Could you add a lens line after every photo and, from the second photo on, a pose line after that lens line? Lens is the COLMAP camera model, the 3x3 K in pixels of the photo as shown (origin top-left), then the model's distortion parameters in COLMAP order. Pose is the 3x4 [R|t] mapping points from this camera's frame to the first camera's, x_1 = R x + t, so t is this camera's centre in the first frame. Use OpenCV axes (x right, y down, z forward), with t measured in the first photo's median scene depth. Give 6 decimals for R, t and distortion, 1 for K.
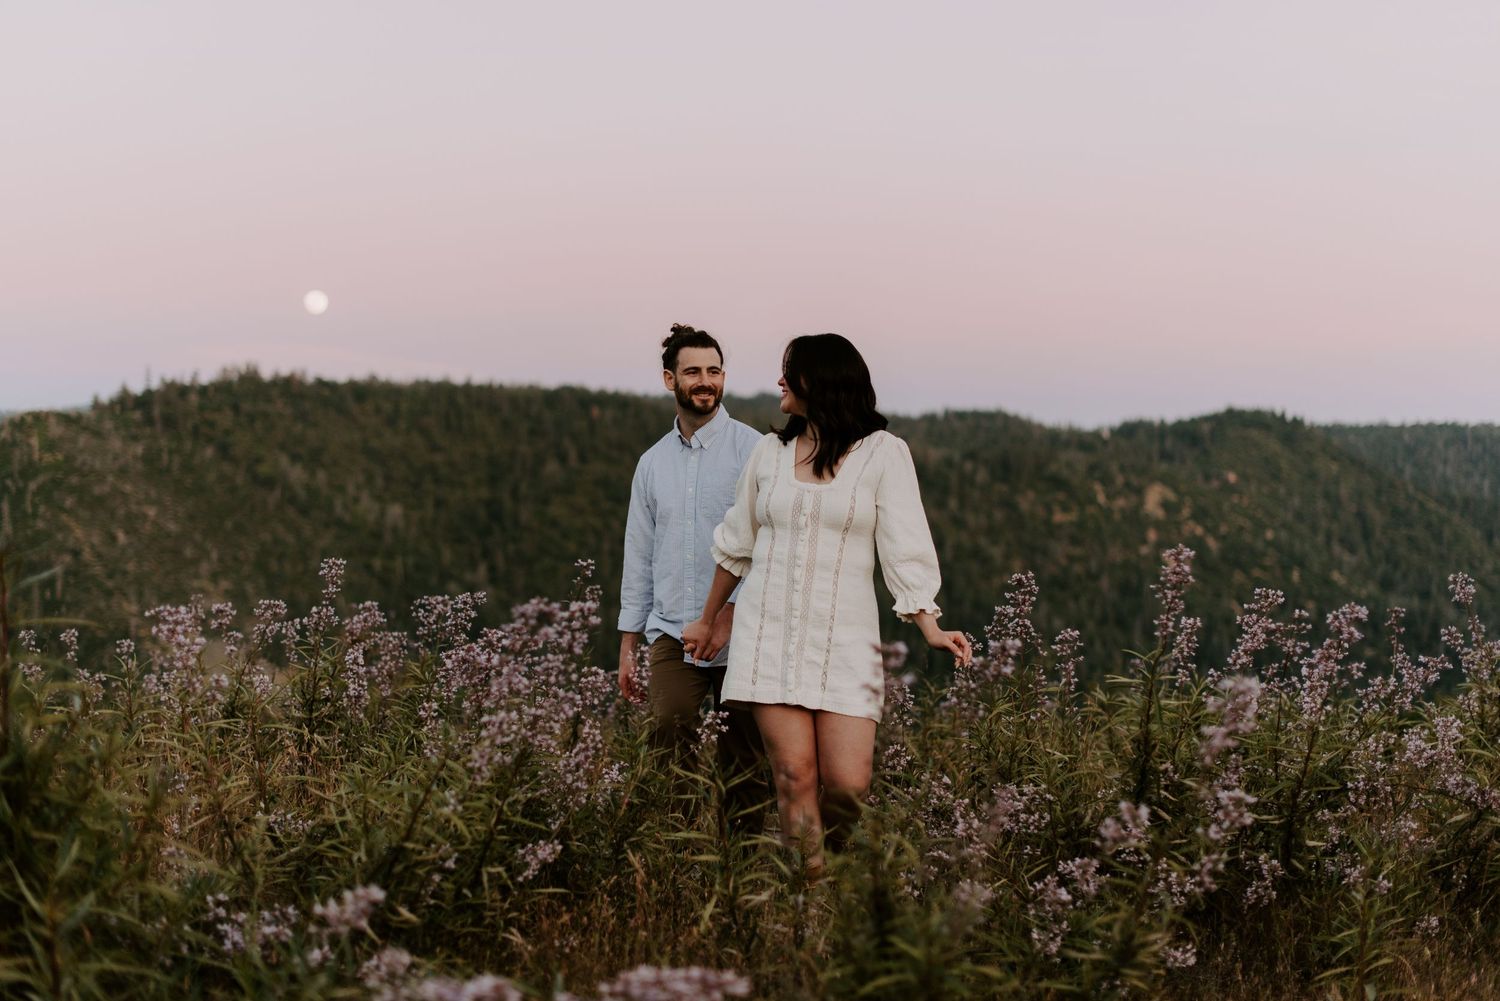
lens RADIAL K [[2120.7, 0, 743.3], [0, 2120.7, 526.2], [0, 0, 1]] dist [-0.001098, 0.116081]
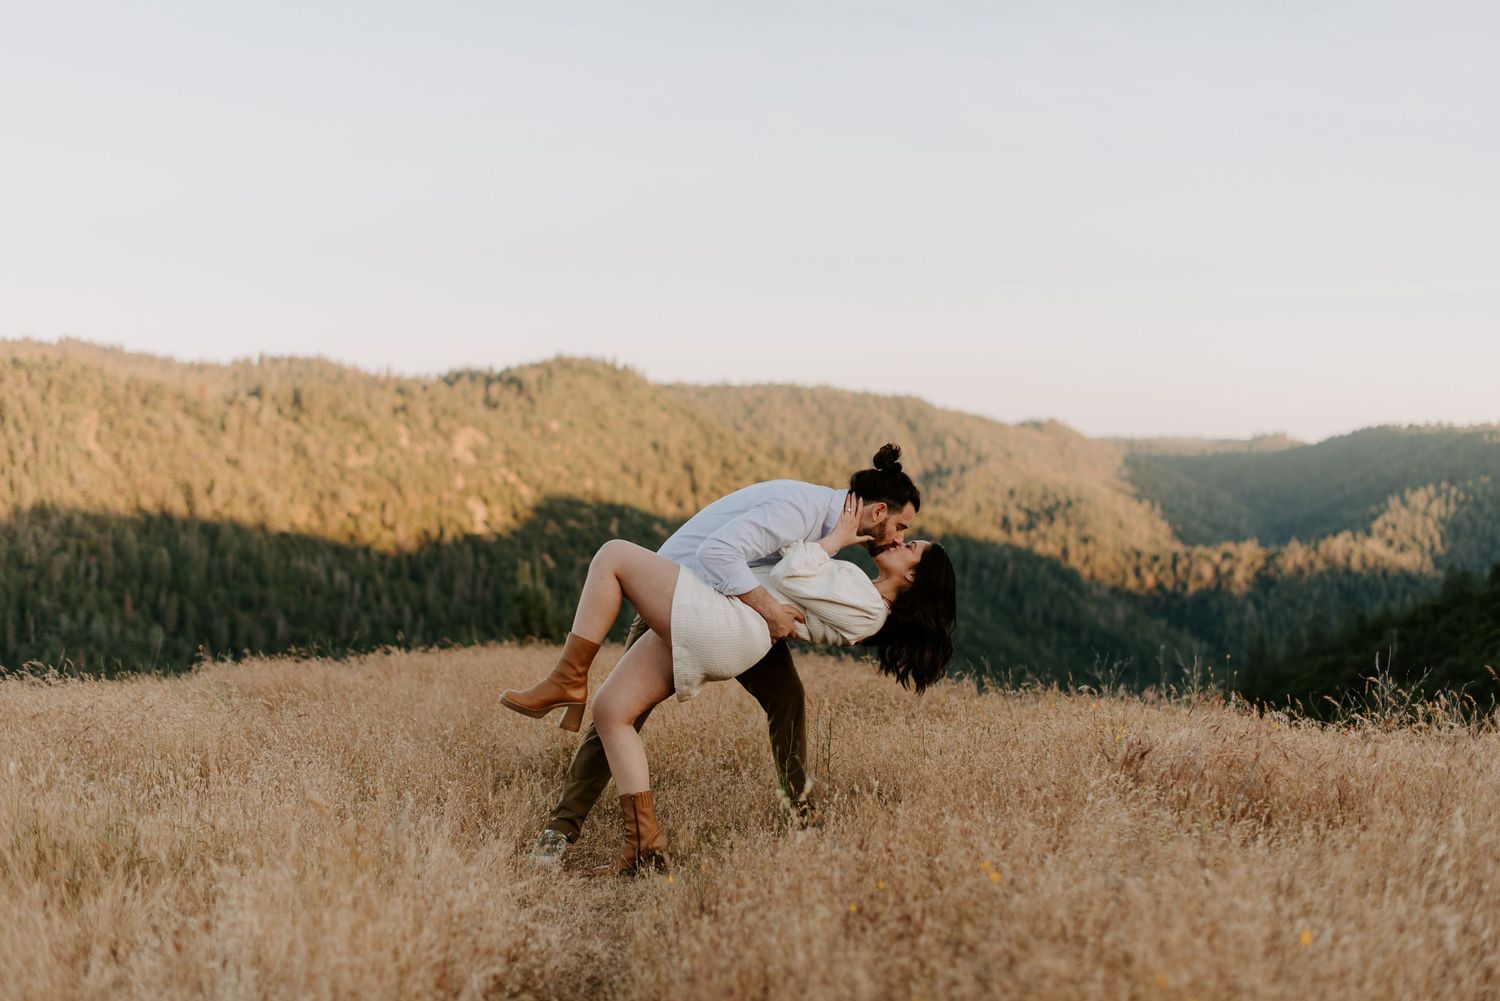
lens RADIAL K [[2080.5, 0, 767.5], [0, 2080.5, 507.2], [0, 0, 1]] dist [-0.009184, 0.125193]
pose [[0.956926, 0.000812, 0.290332, 0.059222], [0.000358, 0.999992, -0.003976, 0.018334], [-0.290333, 0.003909, 0.956918, 0.106808]]
